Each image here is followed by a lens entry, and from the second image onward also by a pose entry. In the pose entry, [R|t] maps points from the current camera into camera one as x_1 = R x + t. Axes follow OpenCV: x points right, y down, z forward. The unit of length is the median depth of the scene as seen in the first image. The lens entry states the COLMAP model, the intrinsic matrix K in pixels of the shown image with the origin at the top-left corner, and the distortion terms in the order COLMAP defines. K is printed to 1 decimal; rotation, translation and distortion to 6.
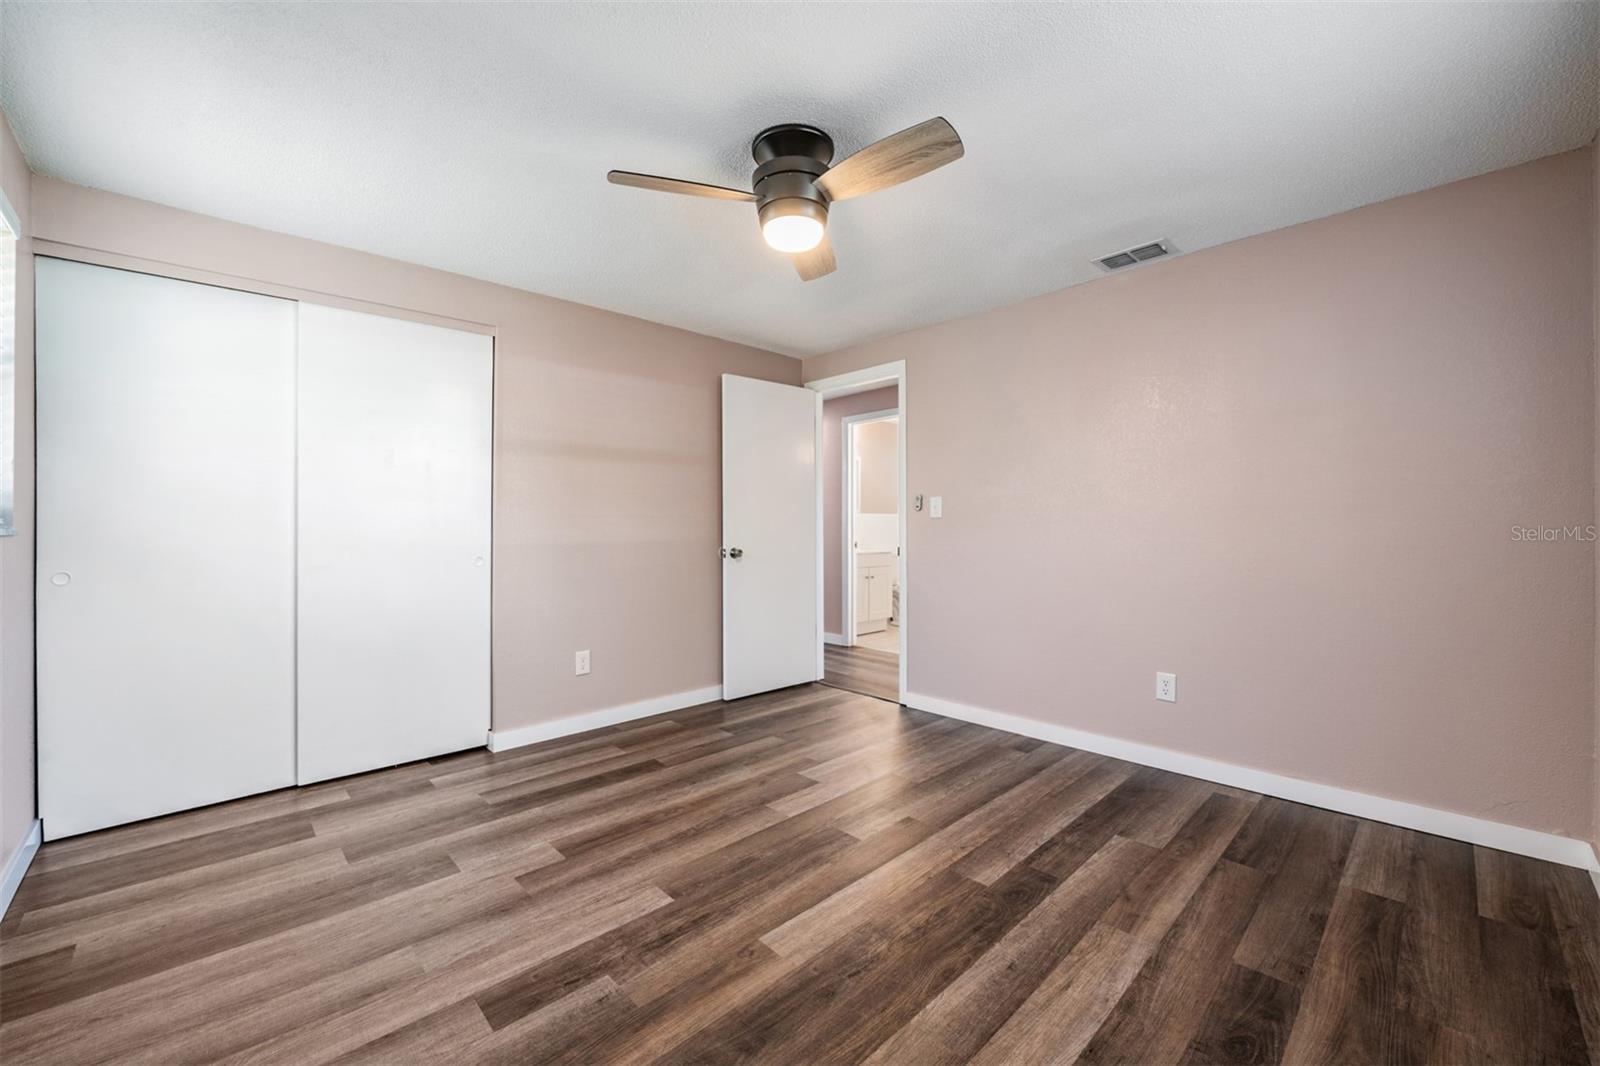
lens RADIAL K [[625.5, 0, 797.9], [0, 625.5, 539.1], [0, 0, 1]] dist [0.000772, -0.004529]
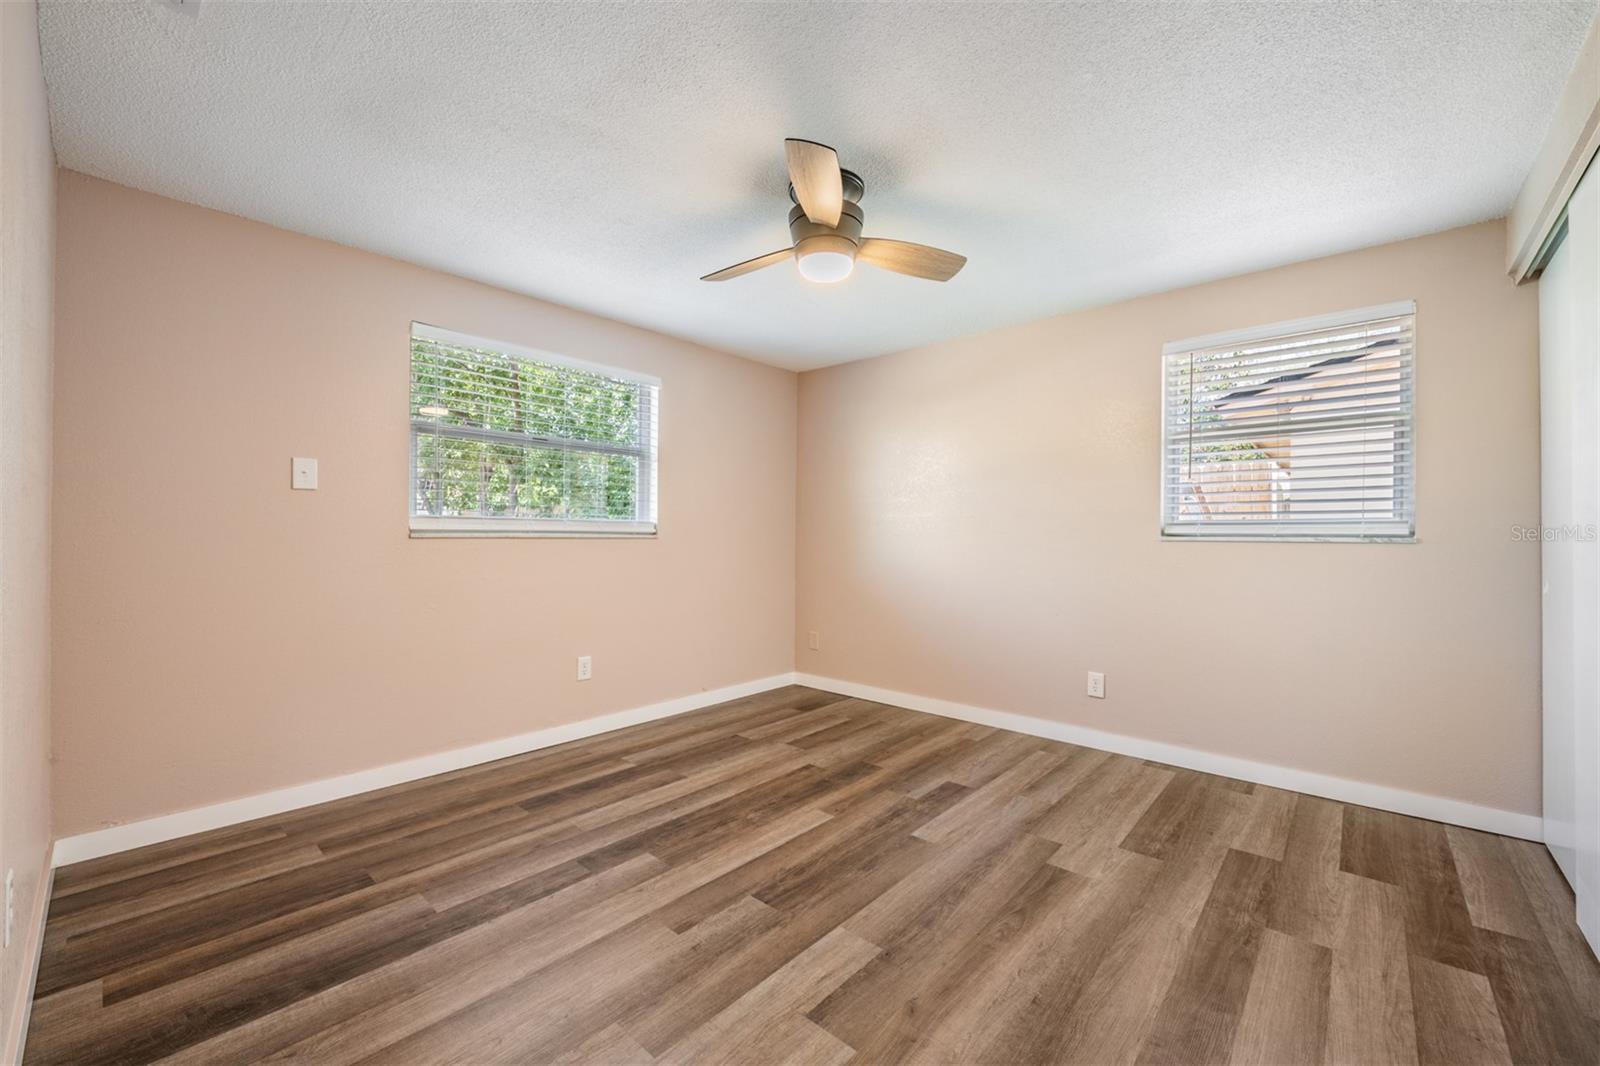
lens RADIAL K [[625.5, 0, 797.9], [0, 625.5, 539.1], [0, 0, 1]] dist [0.000772, -0.004529]
pose [[-0.997468, -0.000611, -0.071118, 0.115303], [-0.001992, 0.999811, 0.019346, -0.038297], [0.071093, 0.019439, -0.997280, 2.192081]]
